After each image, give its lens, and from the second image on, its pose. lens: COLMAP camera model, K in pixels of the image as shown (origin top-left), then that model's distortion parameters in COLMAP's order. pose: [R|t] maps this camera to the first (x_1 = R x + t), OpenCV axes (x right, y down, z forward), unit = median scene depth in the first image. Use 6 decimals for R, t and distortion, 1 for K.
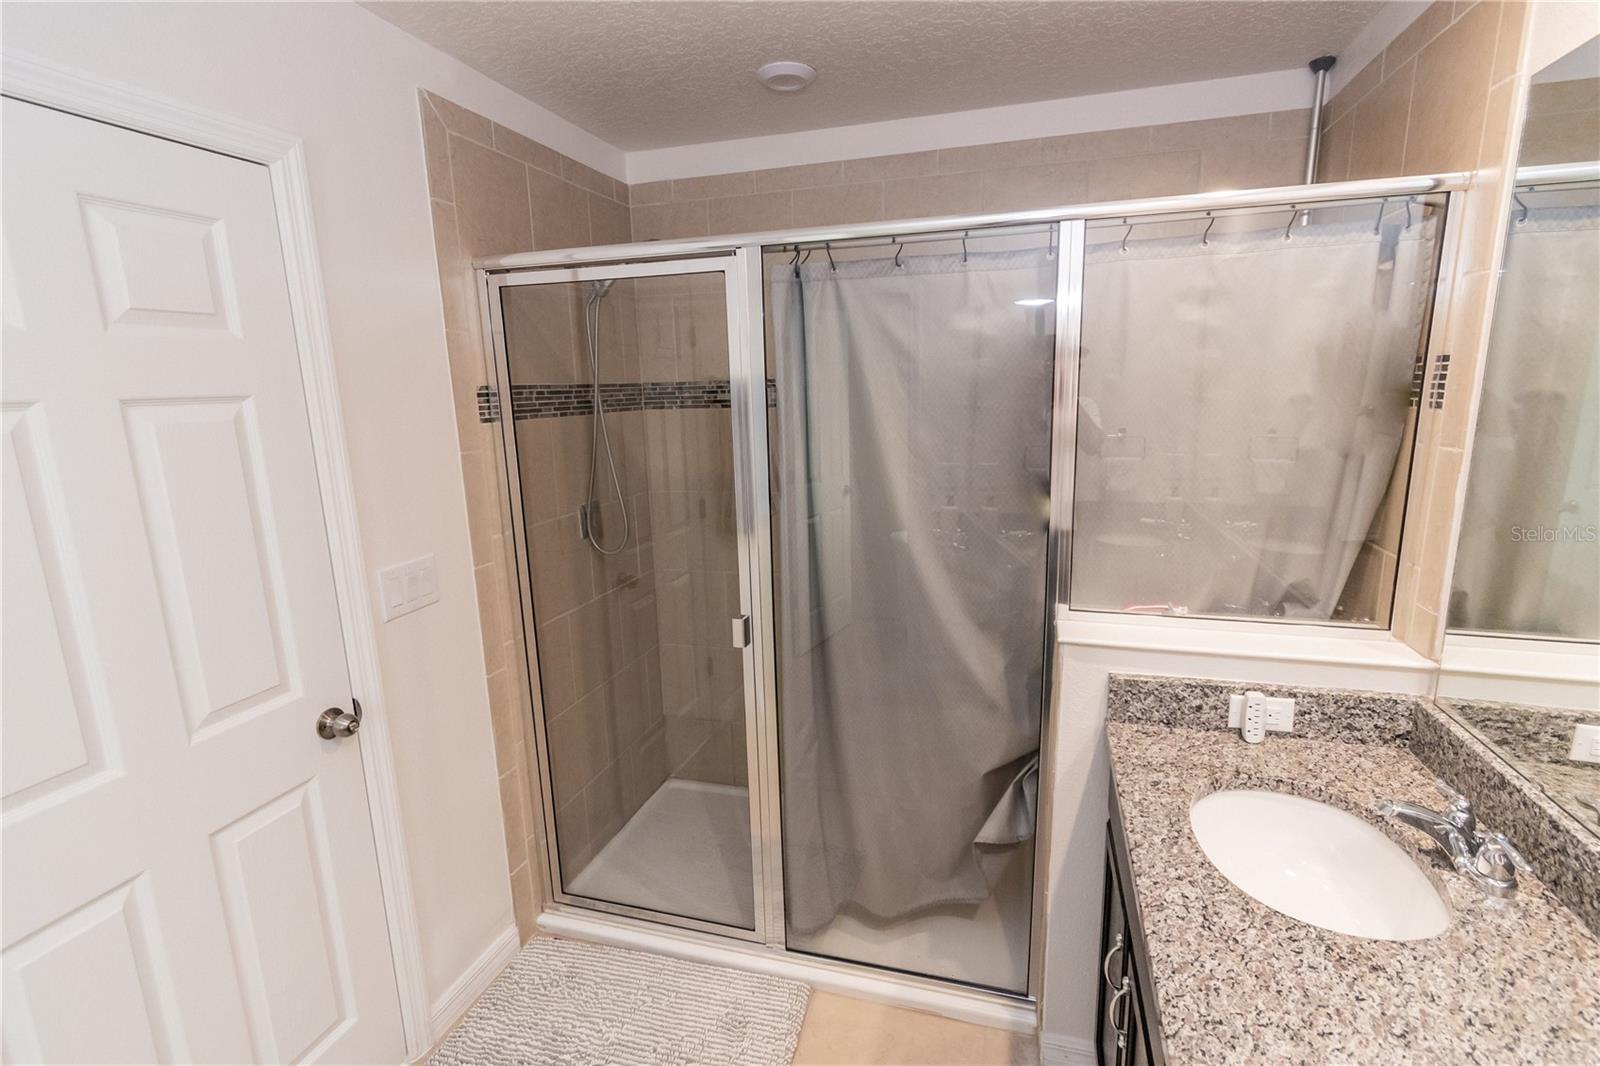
lens RADIAL K [[743.4, 0, 801.9], [0, 743.4, 530.1], [0, 0, 1]] dist [0.003247, -0.001068]
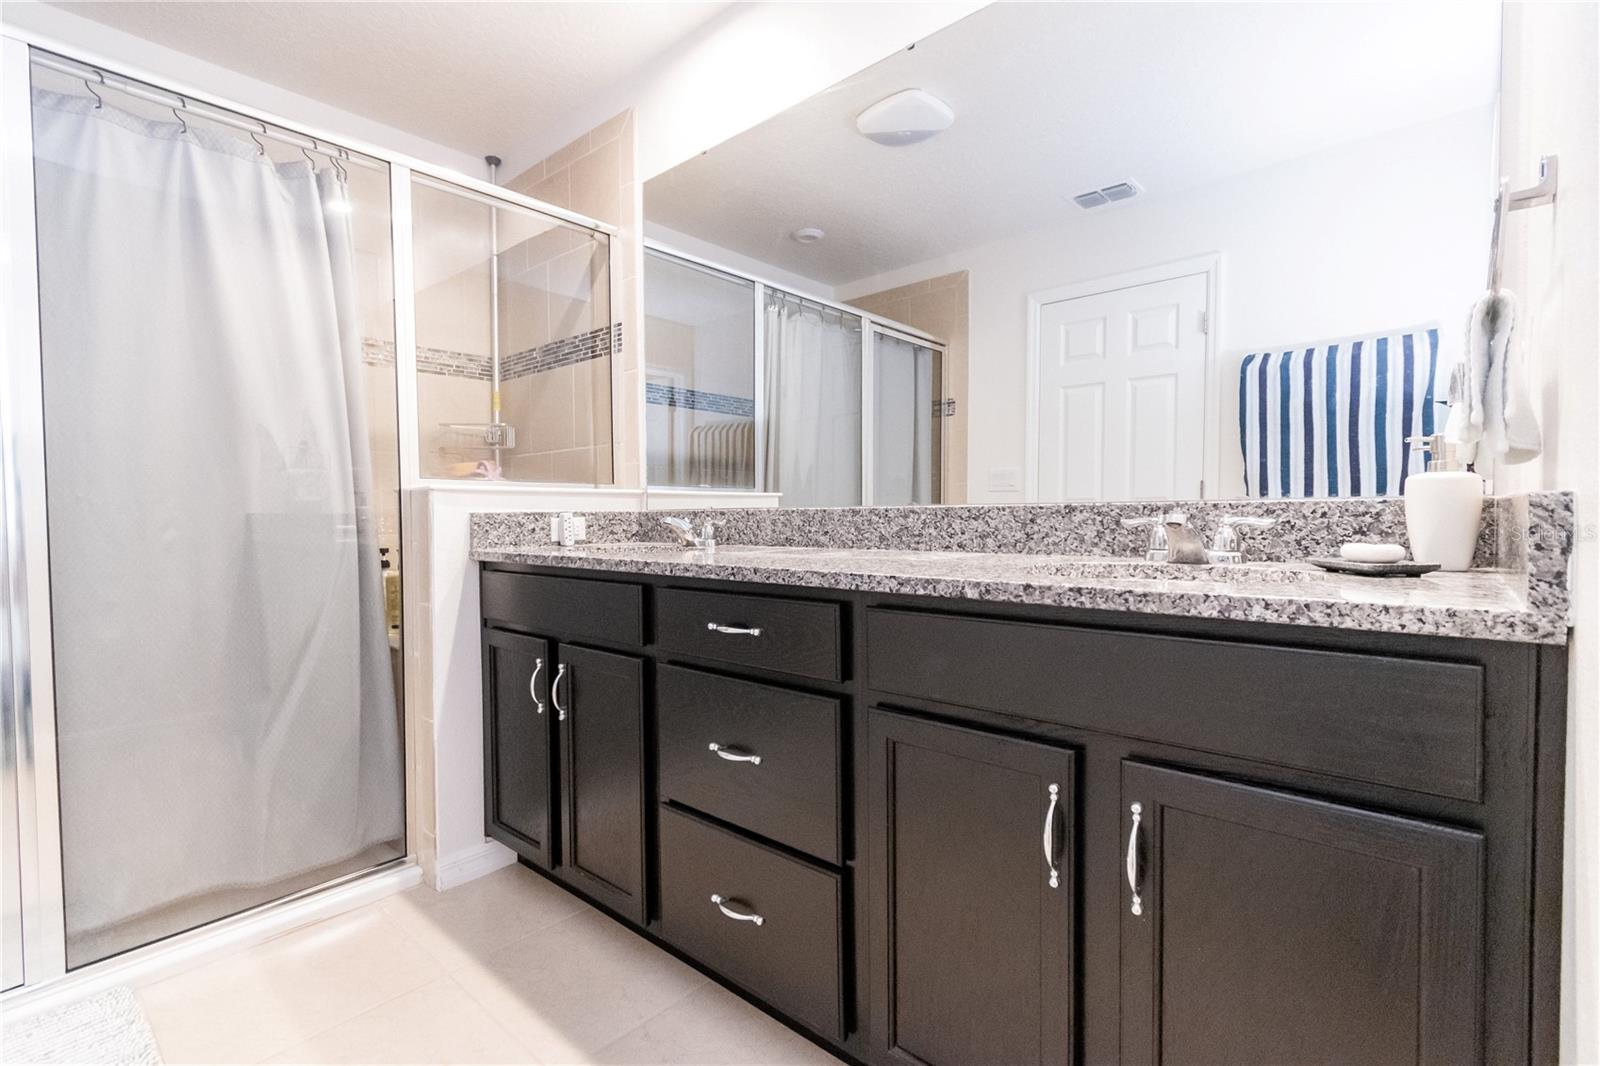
lens RADIAL K [[743.4, 0, 796.2], [0, 743.4, 538.7], [0, 0, 1]] dist [0.003247, -0.001068]
pose [[0.424853, 0.000290, 0.905262, -0.539965], [0.166935, 0.982825, -0.078660, 0.461091], [-0.889737, 0.184539, 0.417508, -0.023011]]
